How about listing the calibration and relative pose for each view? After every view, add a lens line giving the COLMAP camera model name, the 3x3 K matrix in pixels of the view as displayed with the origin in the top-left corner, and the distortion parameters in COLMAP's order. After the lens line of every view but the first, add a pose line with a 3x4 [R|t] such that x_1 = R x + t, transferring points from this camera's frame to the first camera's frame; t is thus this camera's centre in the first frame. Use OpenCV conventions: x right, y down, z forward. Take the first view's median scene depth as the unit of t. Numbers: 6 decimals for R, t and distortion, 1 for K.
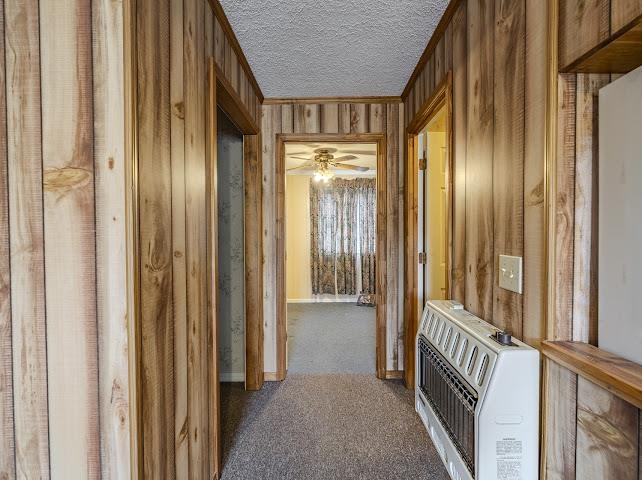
lens RADIAL K [[286.3, 0, 333.0], [0, 286.3, 241.5], [0, 0, 1]] dist [-0.000910, -0.000353]
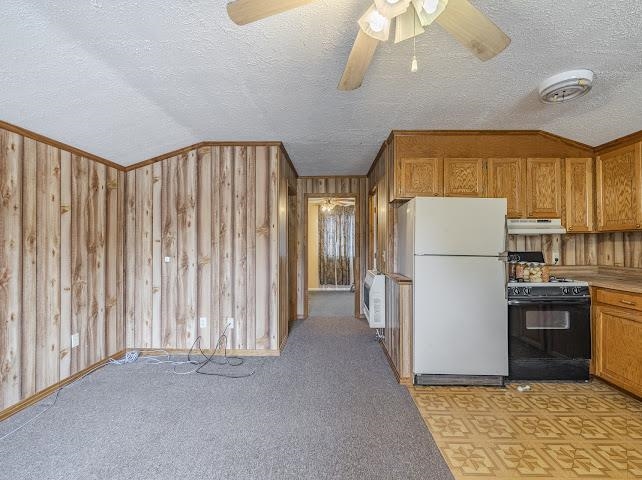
lens RADIAL K [[286.3, 0, 333.0], [0, 286.3, 241.5], [0, 0, 1]] dist [-0.000910, -0.000353]
pose [[0.999926, 0.002663, -0.011833, 0.017189], [-0.003012, 0.999557, -0.029595, 0.010674], [0.011749, 0.029628, 0.999492, -0.630589]]
